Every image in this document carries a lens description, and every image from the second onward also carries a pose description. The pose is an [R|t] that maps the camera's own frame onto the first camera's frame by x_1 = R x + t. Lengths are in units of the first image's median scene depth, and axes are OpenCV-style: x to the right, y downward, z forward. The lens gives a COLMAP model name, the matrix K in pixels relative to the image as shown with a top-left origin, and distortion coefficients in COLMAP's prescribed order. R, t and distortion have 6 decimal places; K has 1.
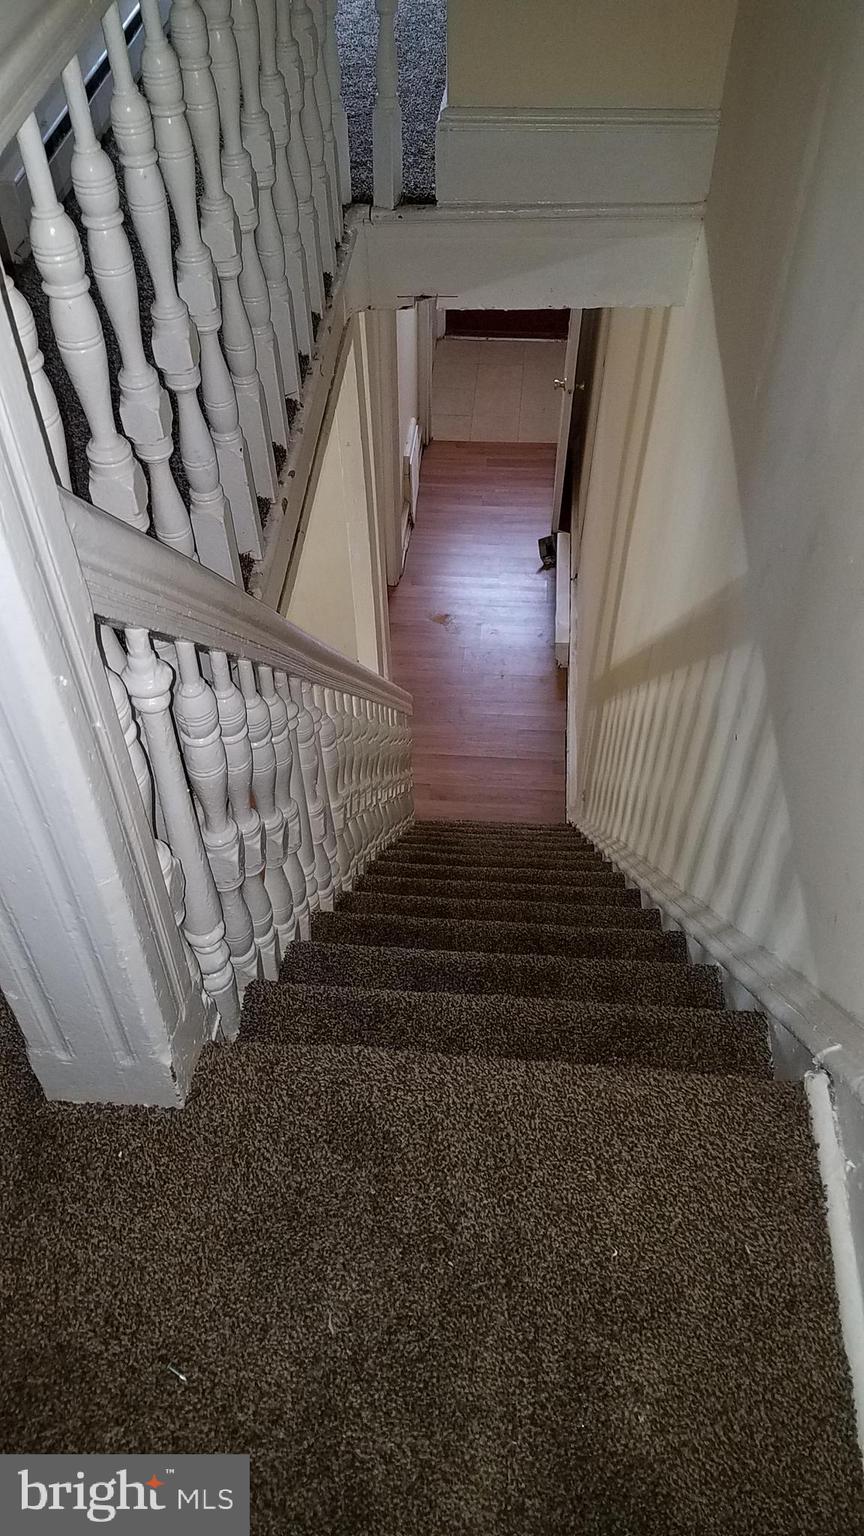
lens RADIAL K [[1246.2, 0, 432.0], [0, 1246.2, 768.0], [0, 0, 1]] dist [0.175827, -0.000650]
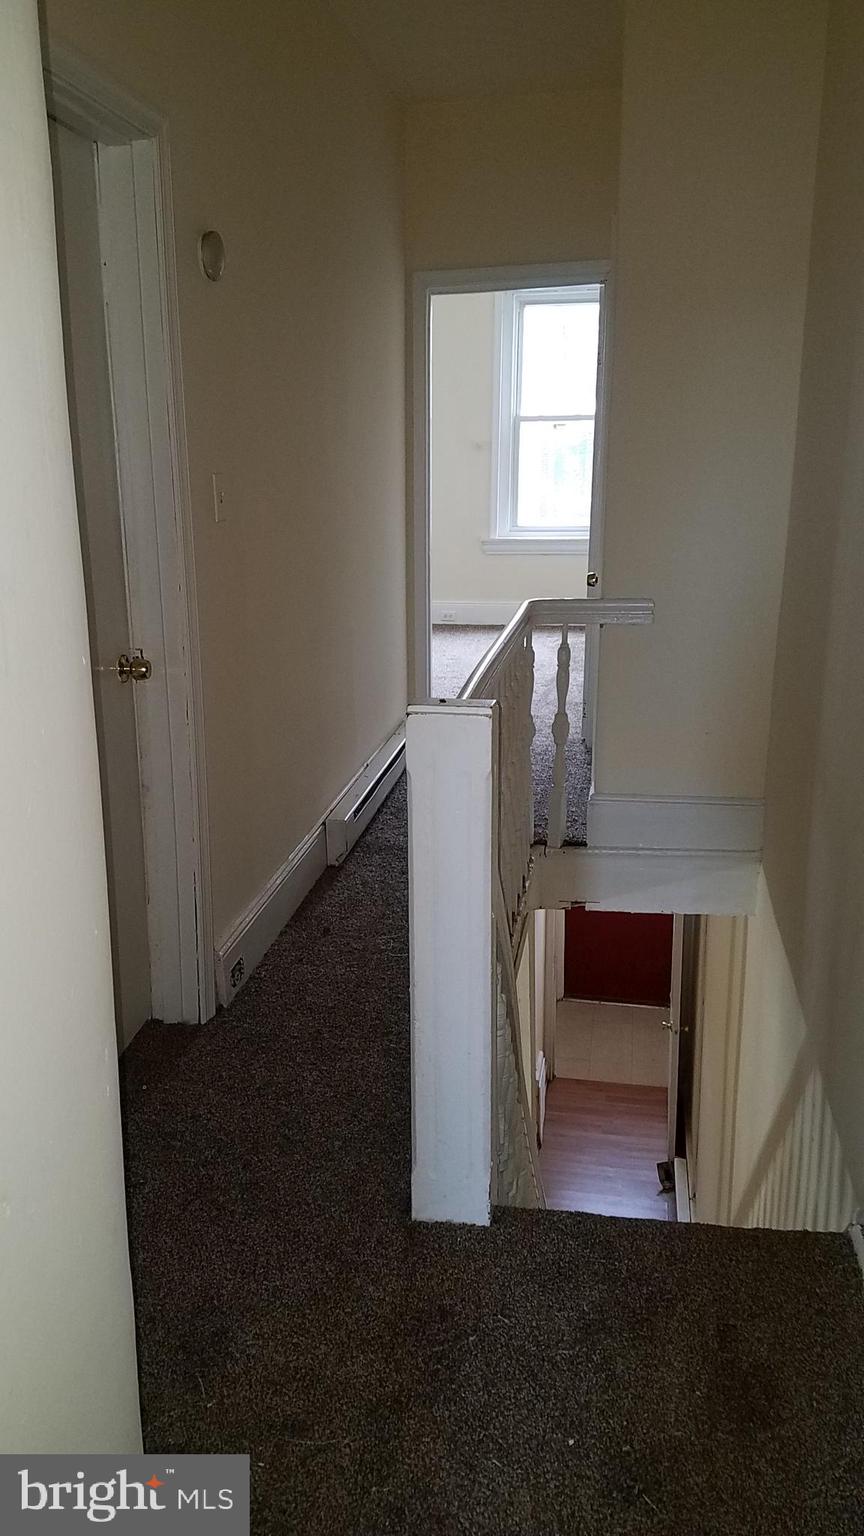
lens RADIAL K [[1246.2, 0, 432.0], [0, 1246.2, 768.0], [0, 0, 1]] dist [0.175827, -0.000650]
pose [[0.996469, 0.010945, -0.083242, -0.021423], [-0.052244, 0.856964, -0.512722, 0.101551], [0.065723, 0.515261, 0.854510, -0.137889]]
